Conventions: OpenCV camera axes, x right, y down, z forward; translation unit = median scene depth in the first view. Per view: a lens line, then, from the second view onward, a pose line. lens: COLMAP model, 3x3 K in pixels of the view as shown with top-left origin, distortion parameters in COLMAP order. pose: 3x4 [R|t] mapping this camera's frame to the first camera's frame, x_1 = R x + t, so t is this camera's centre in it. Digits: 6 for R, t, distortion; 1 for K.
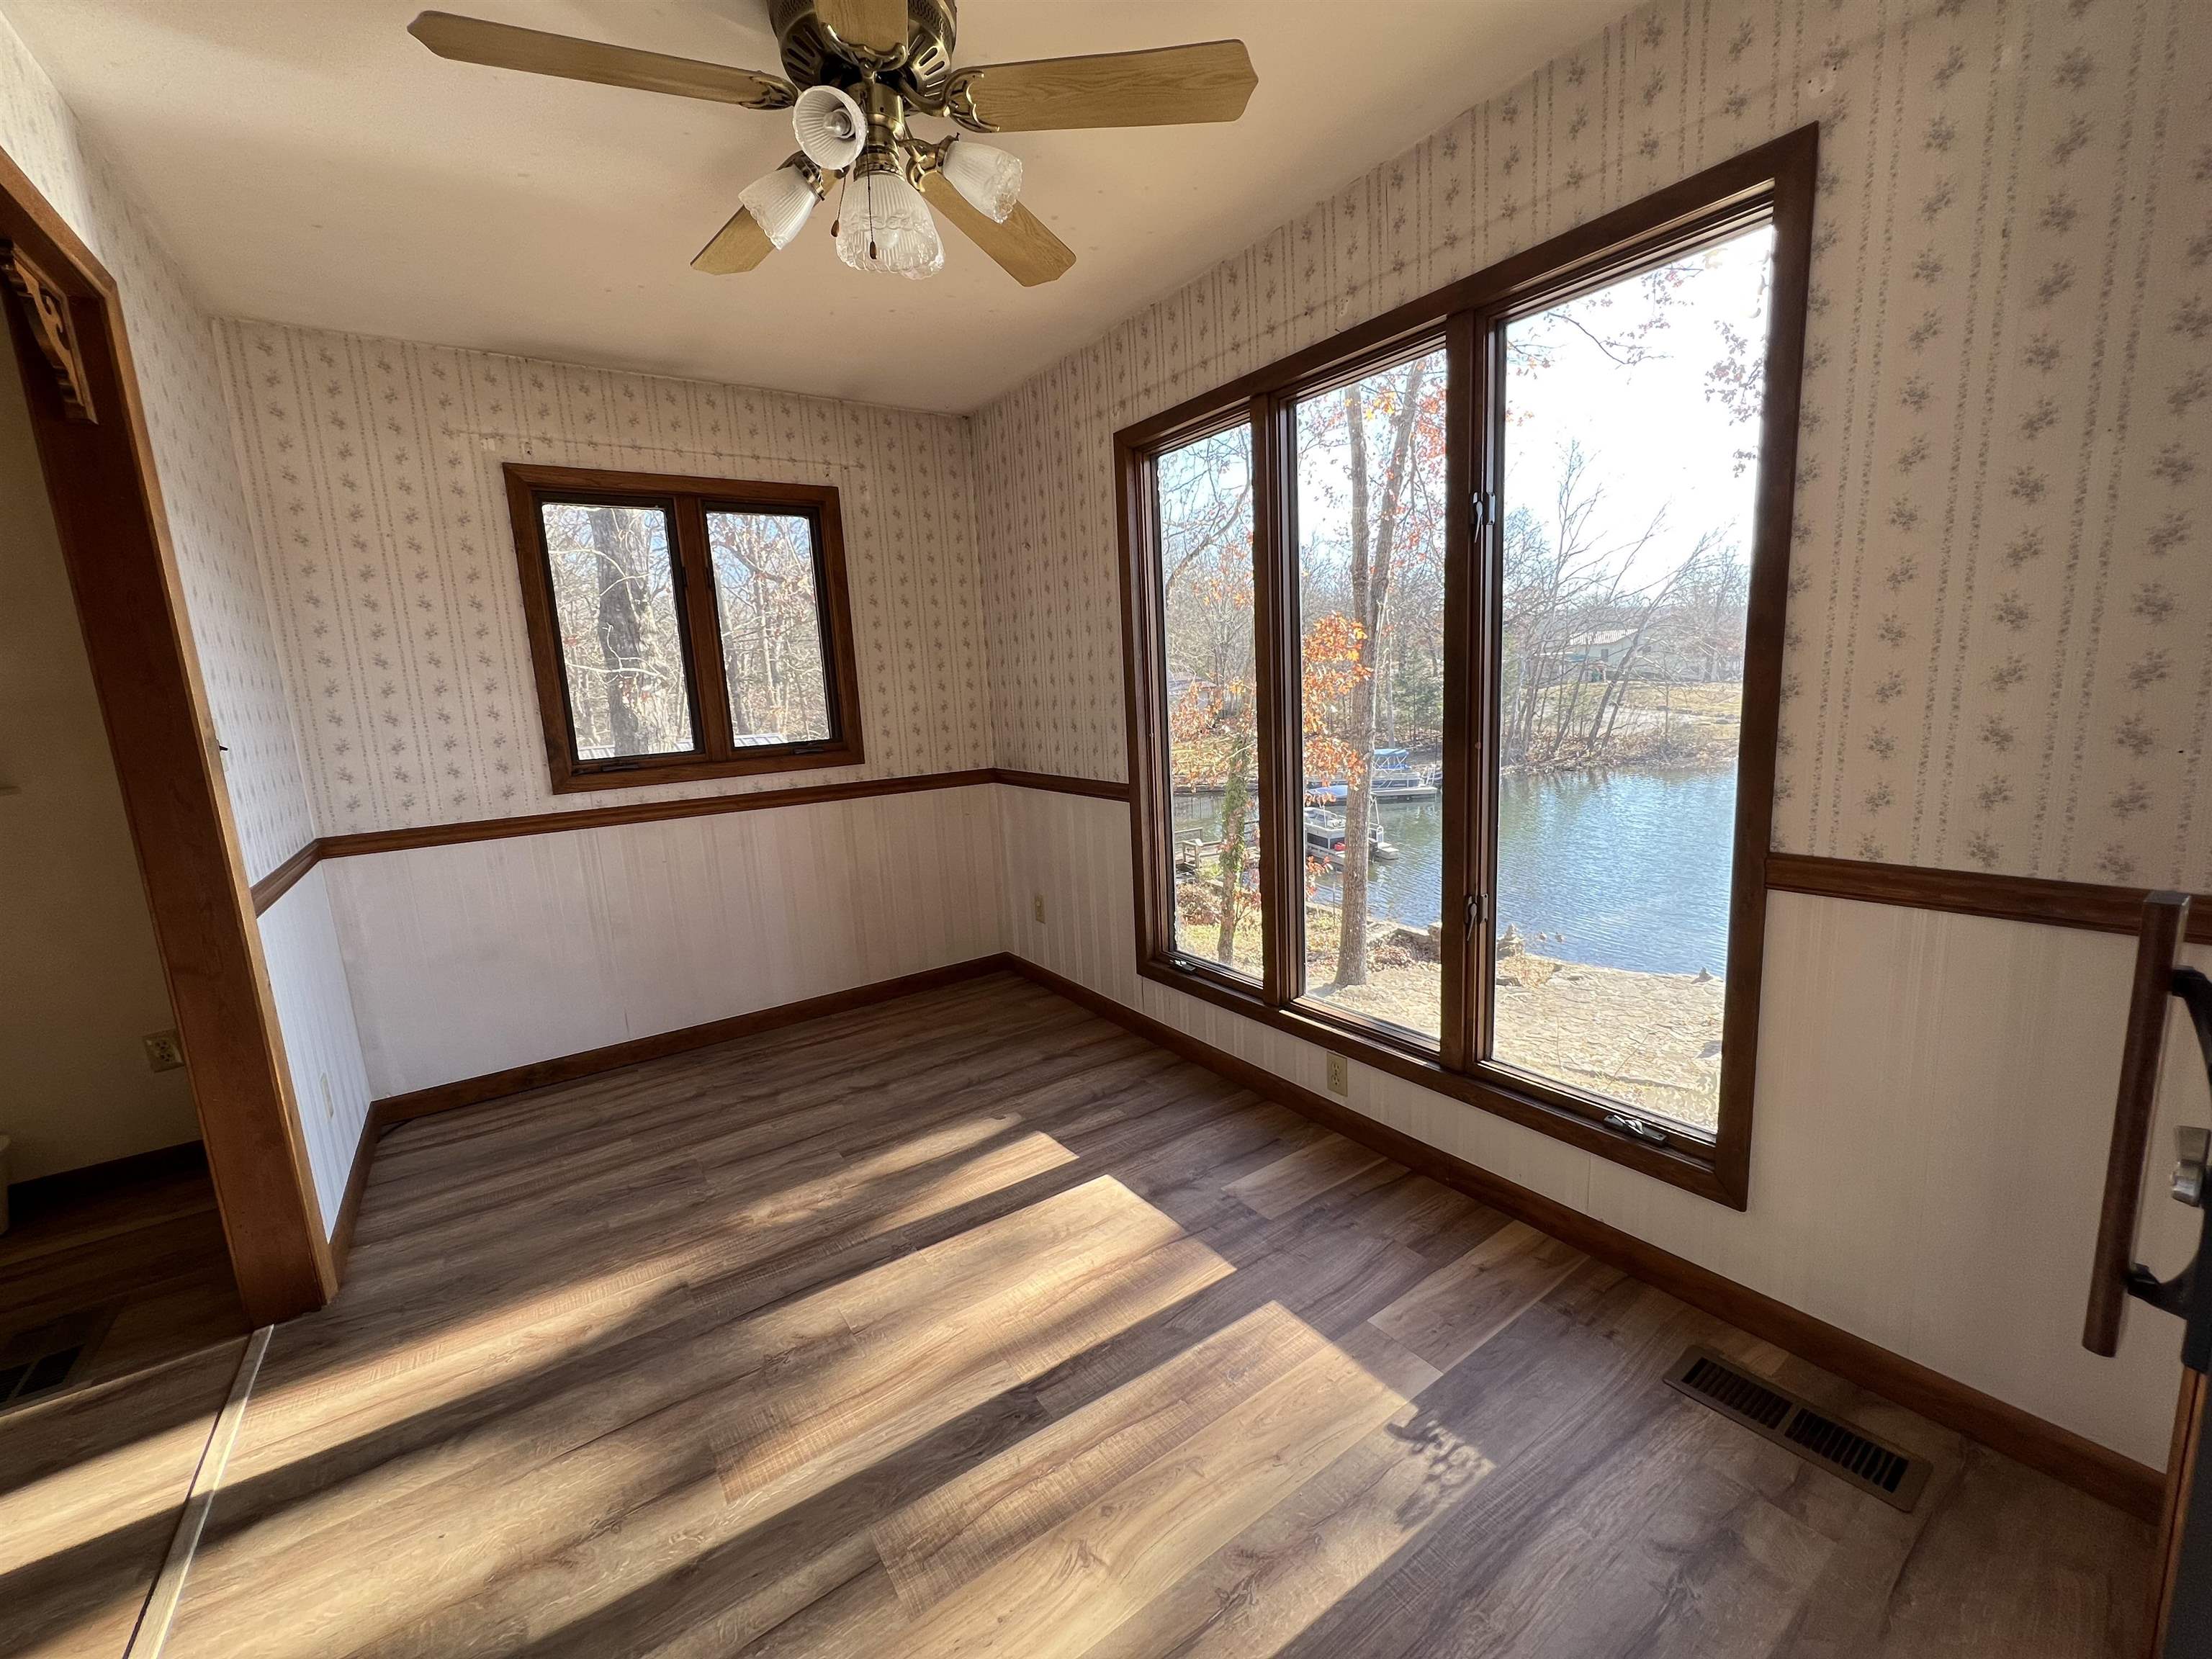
lens RADIAL K [[882.7, 0, 1102.6], [0, 882.7, 827.9], [0, 0, 1]] dist [-0.003478, 0.000888]
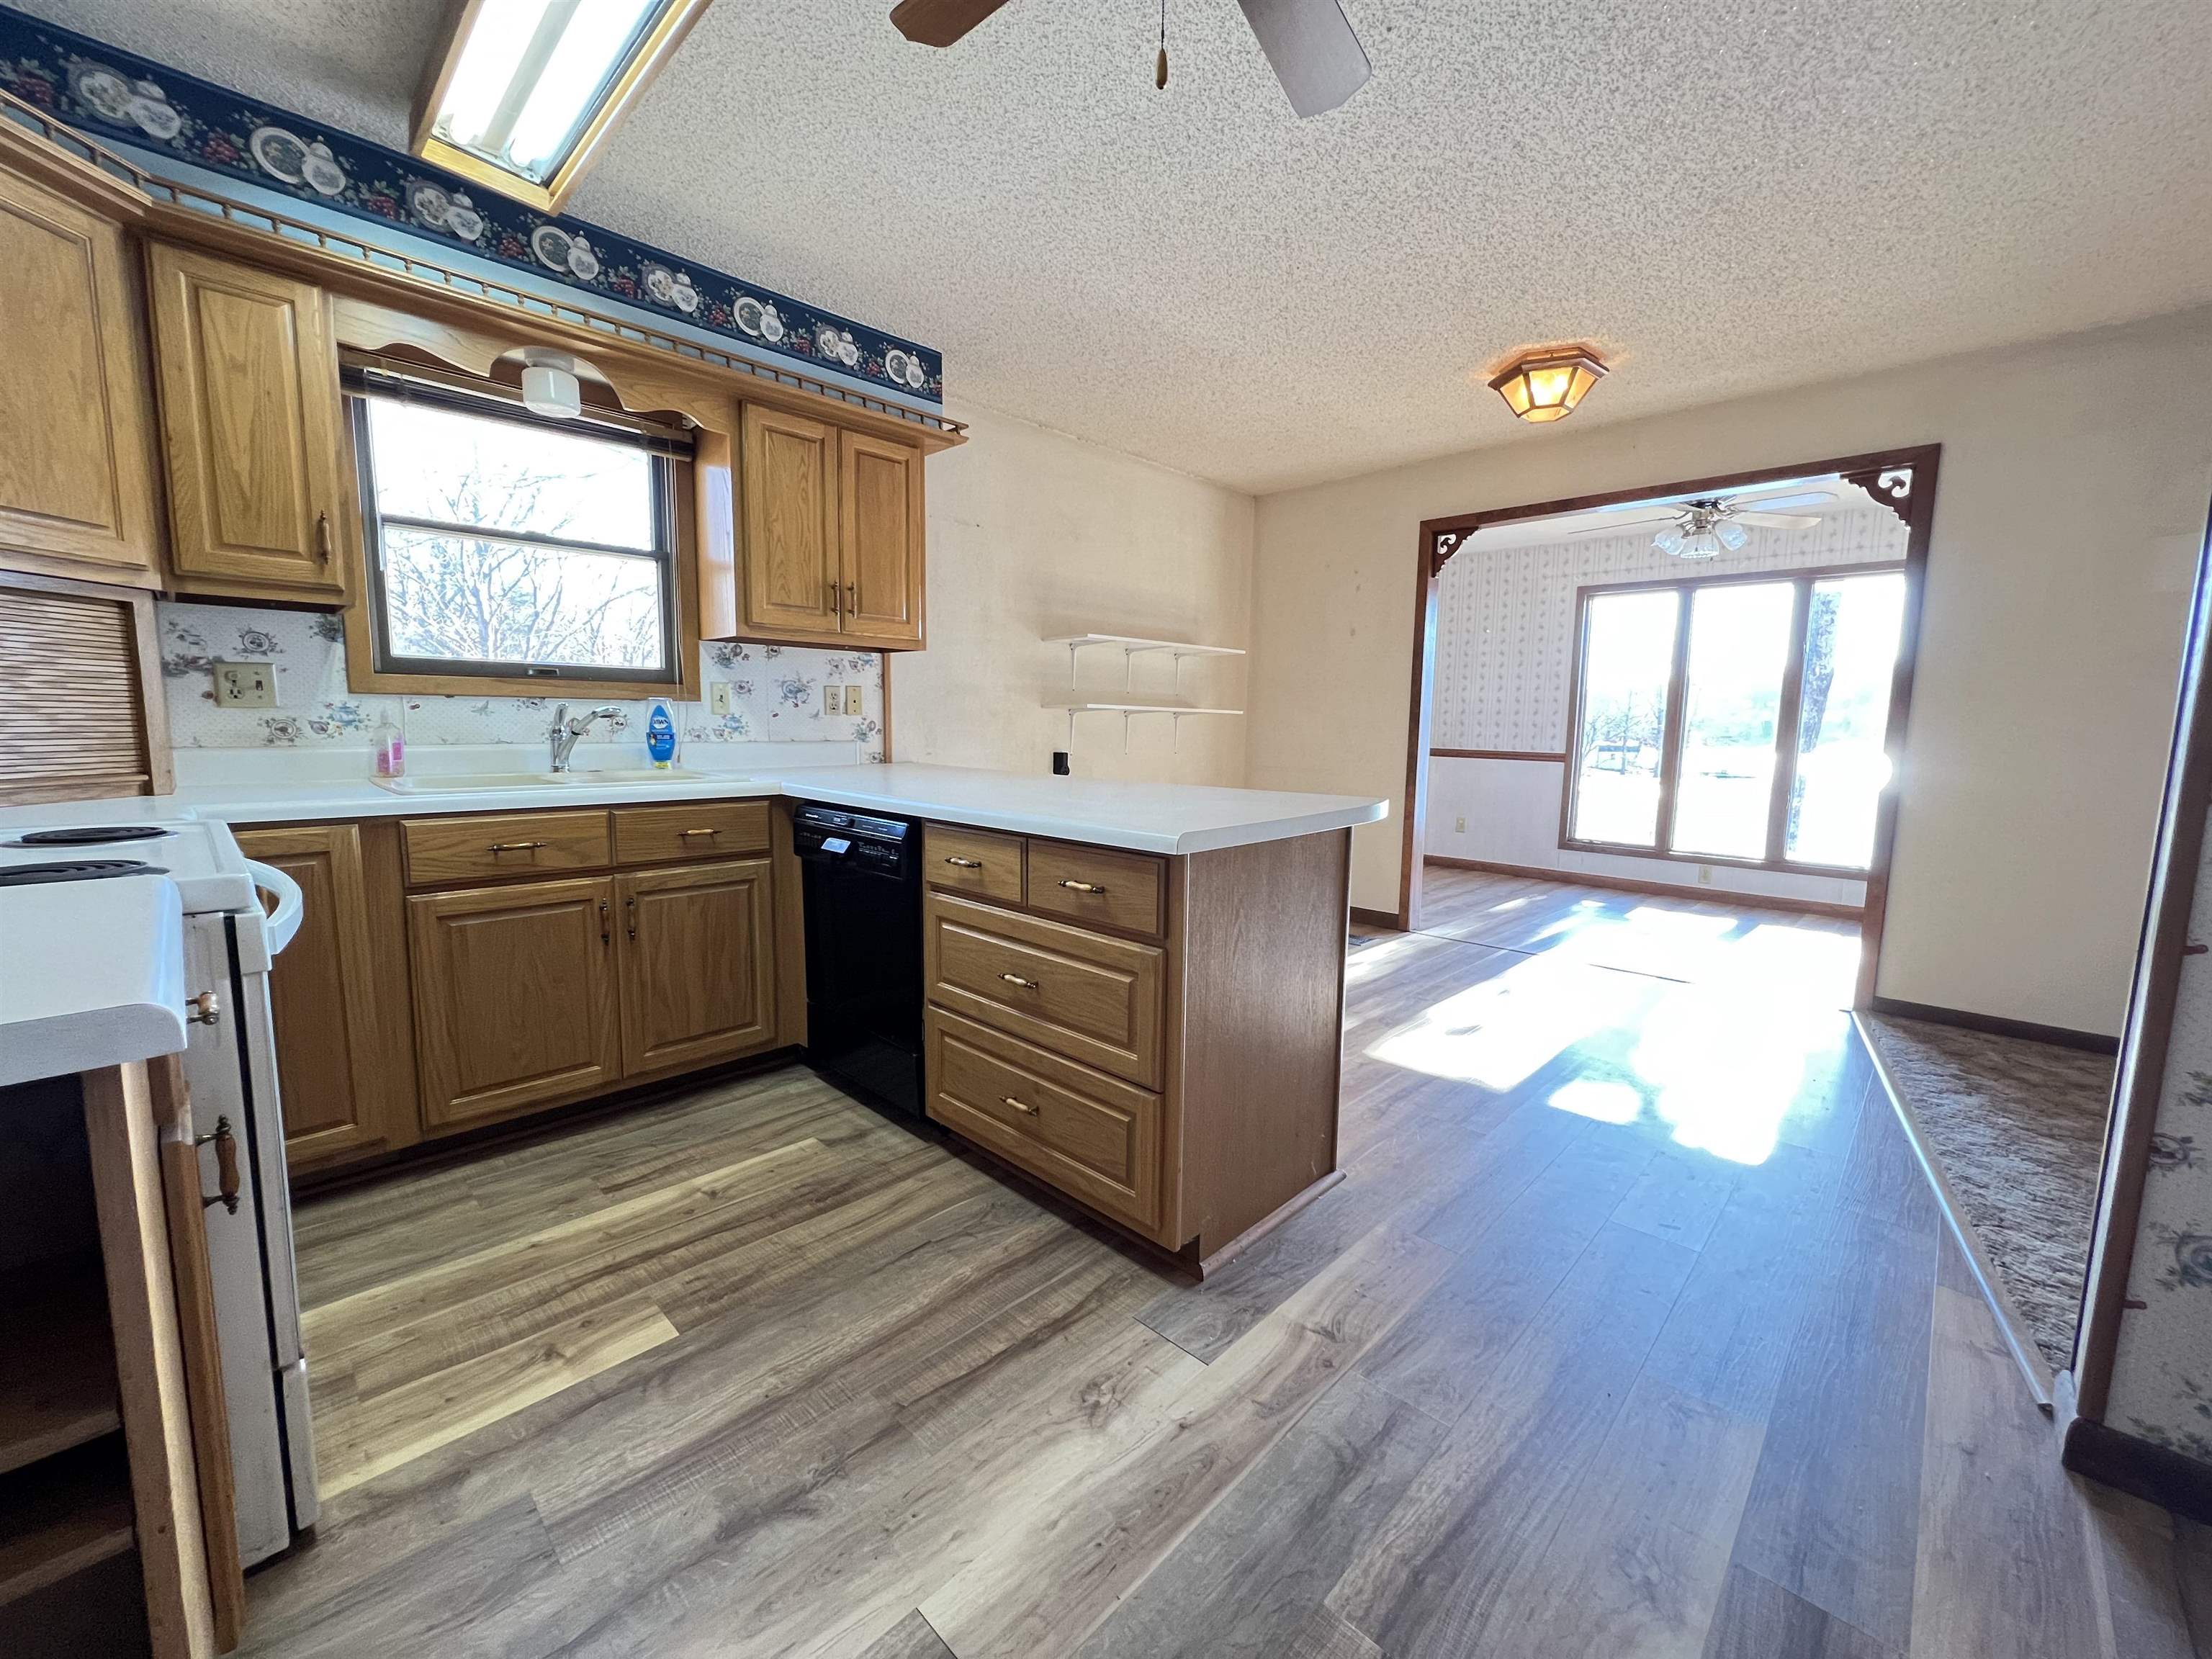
lens RADIAL K [[882.7, 0, 1096.0], [0, 882.7, 822.9], [0, 0, 1]] dist [-0.003478, 0.000888]
pose [[0.981017, 0.044943, 0.188642, -2.314614], [-0.035543, 0.997966, -0.052920, 0.422426], [-0.190637, 0.045211, 0.980619, -1.292792]]
